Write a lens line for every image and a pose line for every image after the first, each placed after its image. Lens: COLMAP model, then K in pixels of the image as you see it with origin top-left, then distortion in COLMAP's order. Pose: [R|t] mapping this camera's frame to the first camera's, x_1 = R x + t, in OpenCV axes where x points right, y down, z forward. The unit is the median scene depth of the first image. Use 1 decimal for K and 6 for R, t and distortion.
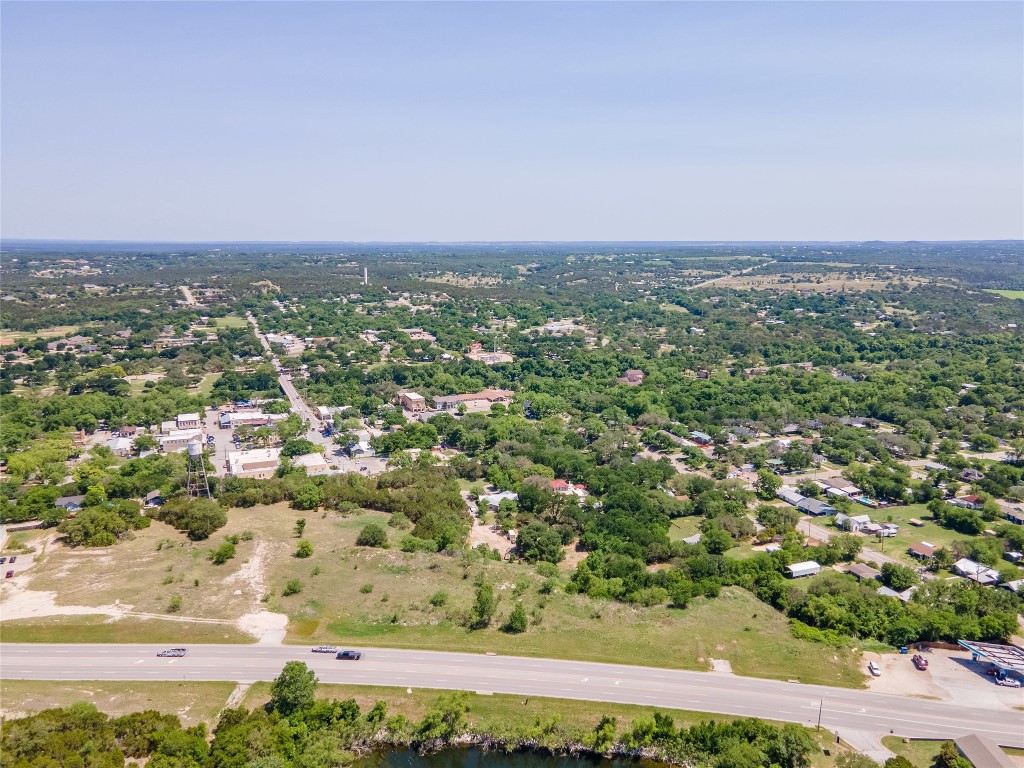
lens RADIAL K [[746.0, 0, 520.9], [0, 746.0, 381.5], [0, 0, 1]] dist [0.024539, 0.039680]
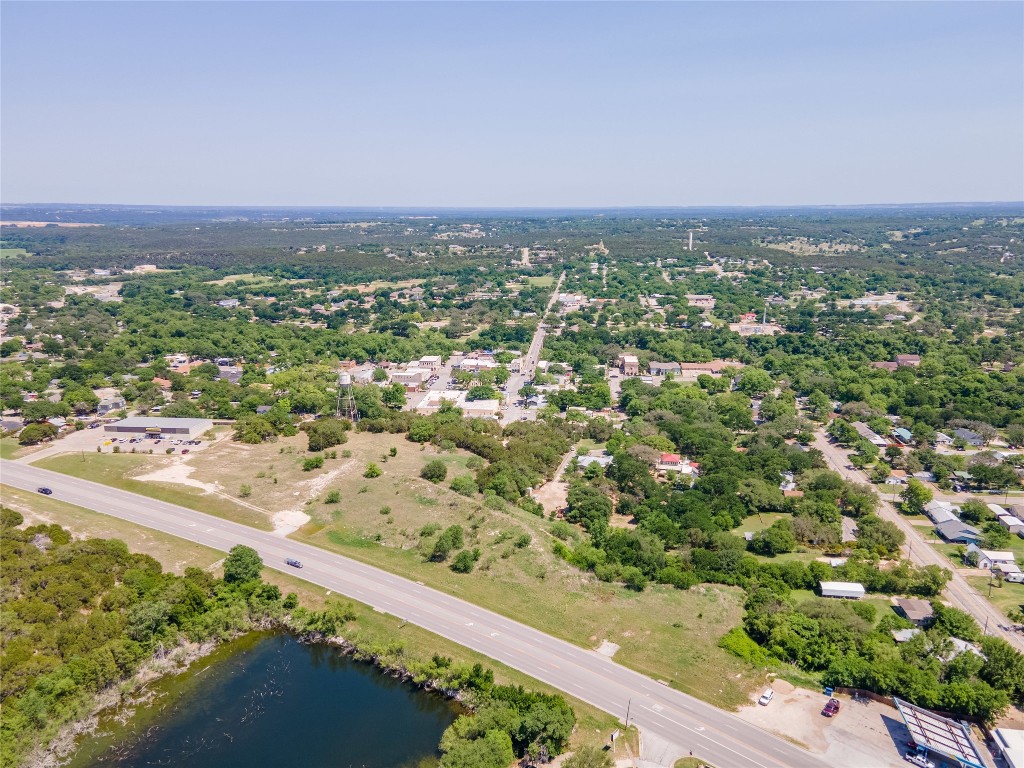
lens RADIAL K [[746.0, 0, 520.9], [0, 746.0, 381.5], [0, 0, 1]] dist [0.024539, 0.039680]
pose [[0.880636, 0.104516, -0.462121, 0.406012], [-0.083547, 0.994337, 0.065675, -0.010071], [0.466368, -0.019227, 0.884382, 0.076504]]
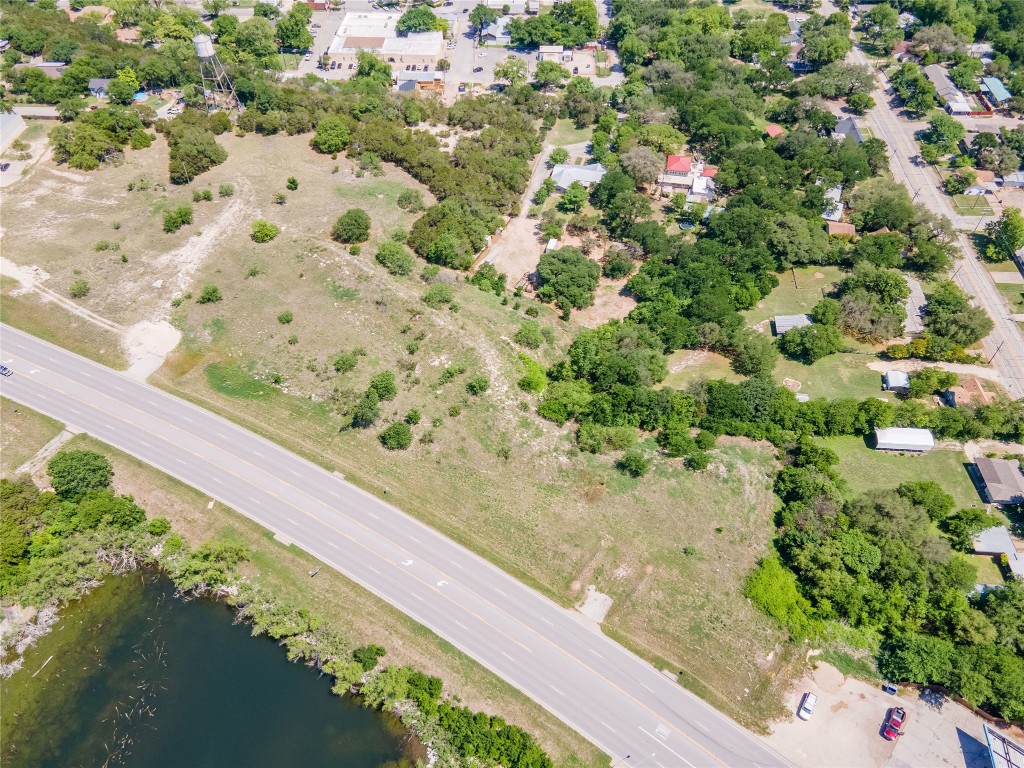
lens RADIAL K [[746.0, 0, 520.9], [0, 746.0, 381.5], [0, 0, 1]] dist [0.024539, 0.039680]
pose [[0.902591, 0.304741, -0.304076, 0.249808], [-0.064216, 0.793738, 0.604860, -0.151338], [0.425682, -0.526415, 0.735991, 0.394445]]
